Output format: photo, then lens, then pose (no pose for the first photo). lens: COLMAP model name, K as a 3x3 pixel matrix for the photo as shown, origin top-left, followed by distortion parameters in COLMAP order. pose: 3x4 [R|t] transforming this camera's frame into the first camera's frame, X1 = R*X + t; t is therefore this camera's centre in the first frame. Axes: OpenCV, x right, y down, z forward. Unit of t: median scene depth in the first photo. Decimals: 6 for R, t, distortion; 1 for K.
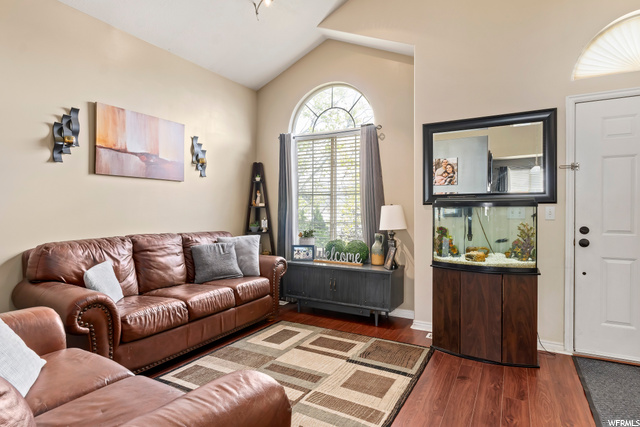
lens RADIAL K [[349.1, 0, 320.0], [0, 349.1, 213.5], [0, 0, 1]] dist [0.004631, 0.001750]
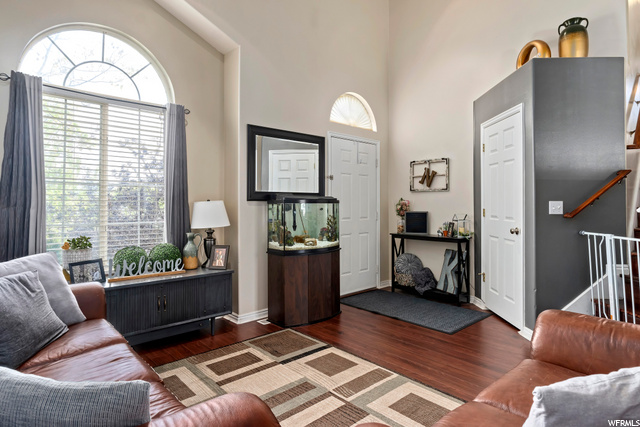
lens RADIAL K [[349.8, 0, 318.5], [0, 349.8, 201.8], [0, 0, 1]] dist [-0.002318, 0.000112]
pose [[0.326025, 0.008161, 0.945326, -0.709560], [0.011466, 0.999855, -0.012586, -0.007549], [-0.945292, 0.014943, 0.325884, 0.521902]]
